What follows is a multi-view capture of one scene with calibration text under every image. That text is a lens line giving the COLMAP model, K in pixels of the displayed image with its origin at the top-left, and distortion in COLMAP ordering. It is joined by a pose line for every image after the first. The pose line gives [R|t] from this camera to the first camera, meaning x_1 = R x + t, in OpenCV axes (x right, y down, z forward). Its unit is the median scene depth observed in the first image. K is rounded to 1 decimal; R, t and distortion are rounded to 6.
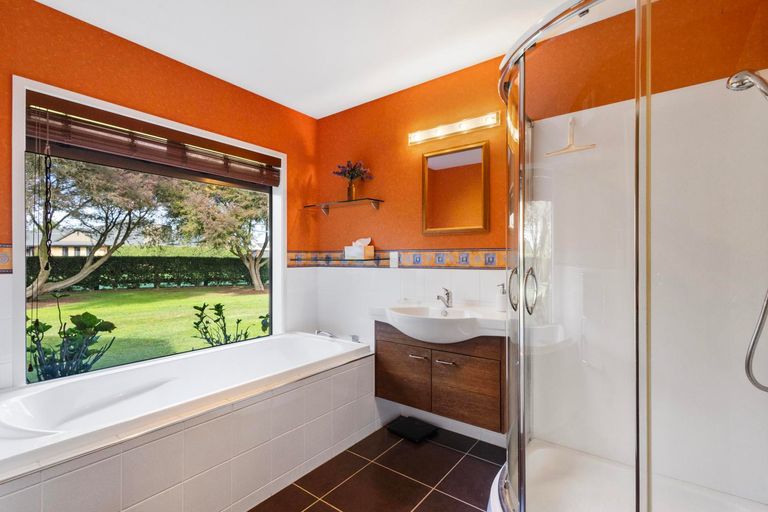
lens RADIAL K [[355.0, 0, 383.7], [0, 355.0, 257.1], [0, 0, 1]] dist [0.002038, -0.000660]
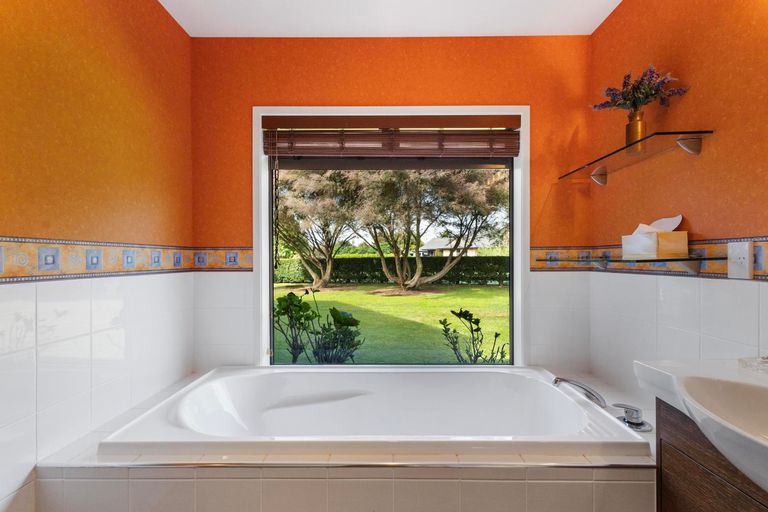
lens RADIAL K [[355.0, 0, 381.7], [0, 355.0, 259.4], [0, 0, 1]] dist [0.002038, -0.000660]
pose [[0.593002, 0.000051, -0.805201, 0.105325], [0.005928, 0.999973, 0.004430, 0.001539], [0.805179, -0.007400, 0.592986, 0.355635]]
